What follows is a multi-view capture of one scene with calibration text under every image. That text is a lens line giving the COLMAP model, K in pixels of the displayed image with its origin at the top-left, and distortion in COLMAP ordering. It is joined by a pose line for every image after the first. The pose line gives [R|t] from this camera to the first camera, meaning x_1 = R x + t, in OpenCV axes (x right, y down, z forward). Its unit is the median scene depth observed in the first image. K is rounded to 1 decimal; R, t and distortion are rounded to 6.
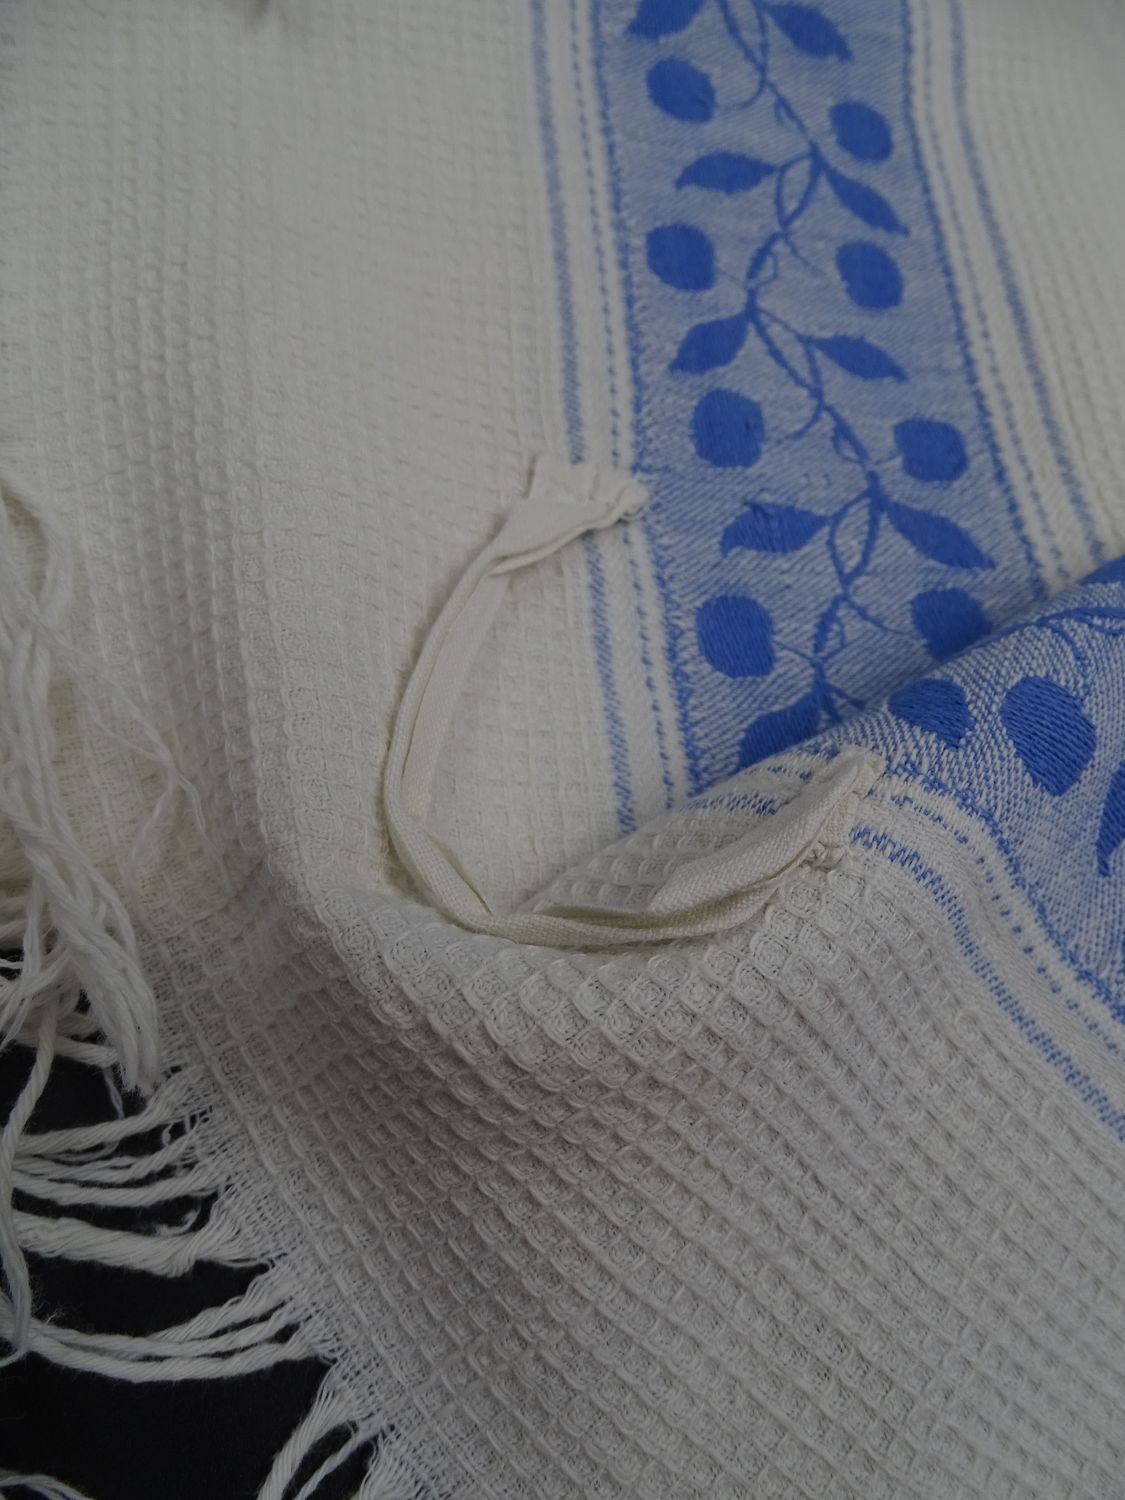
lens RADIAL K [[1067.7, 0, 562.5], [0, 1067.7, 750.0], [0, 0, 1]] dist [0.004083, -0.003921]
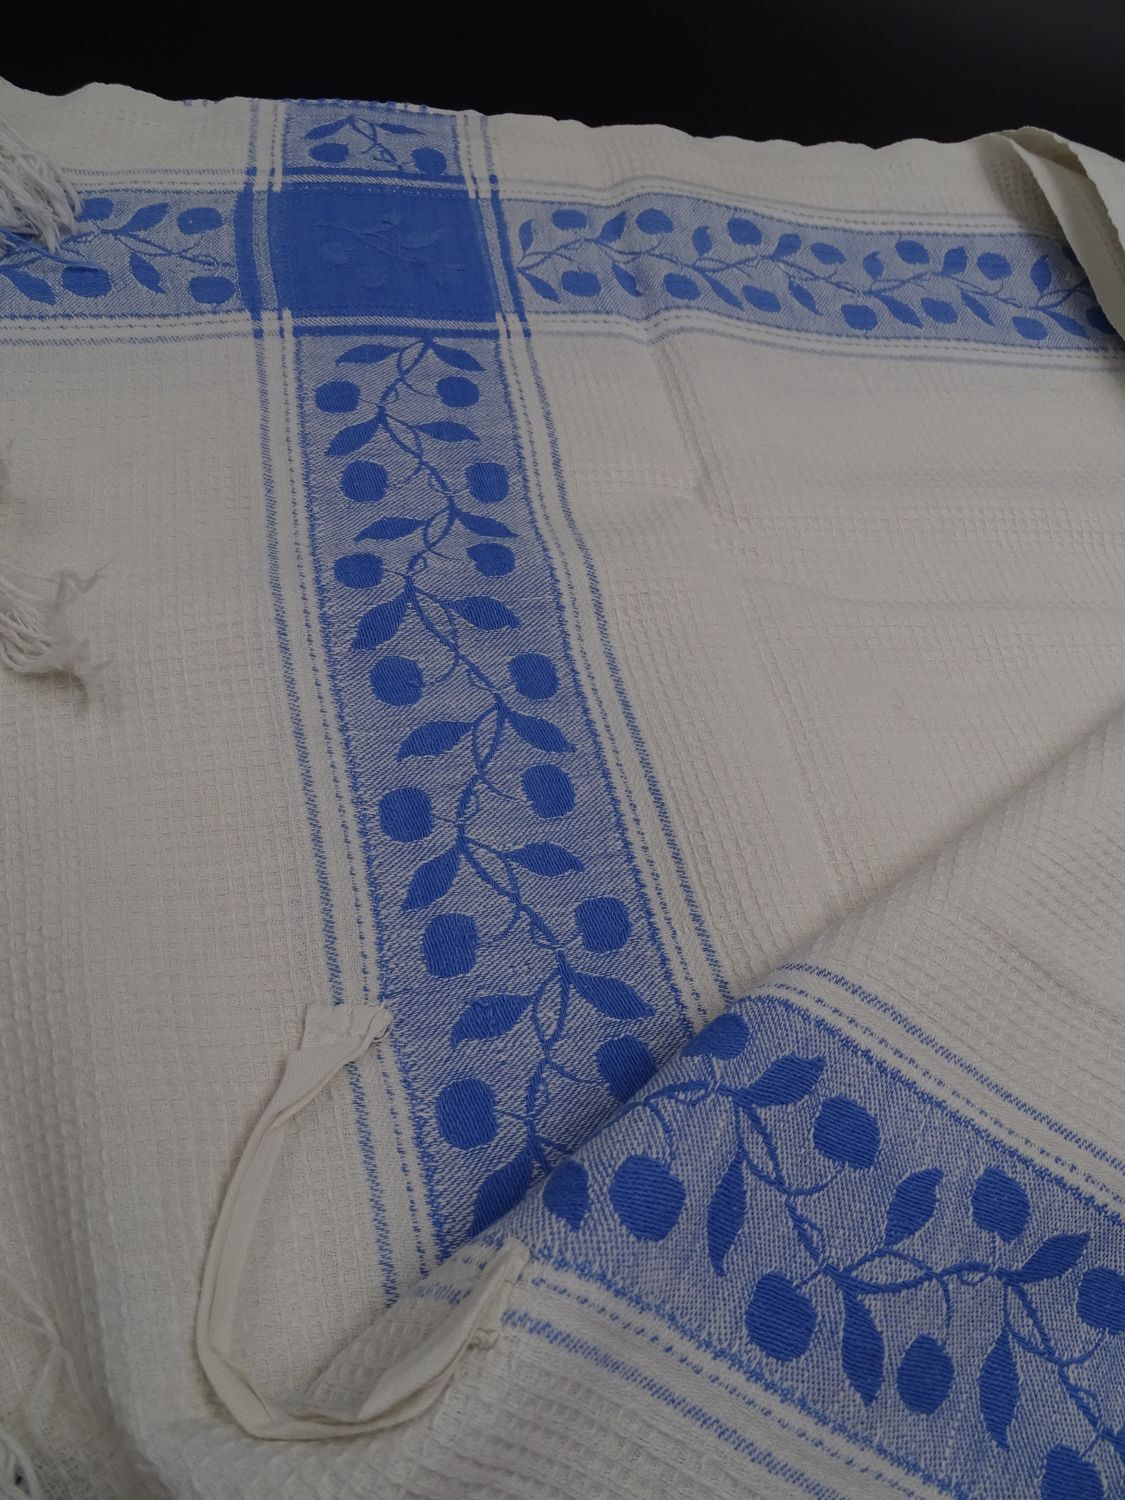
lens RADIAL K [[1067.7, 0, 562.5], [0, 1067.7, 750.0], [0, 0, 1]] dist [0.004083, -0.003921]
pose [[0.985012, -0.167541, 0.041010, 0.295936], [0.172020, 0.971668, -0.162080, -0.307618], [-0.012693, 0.166705, 0.985925, -0.434494]]
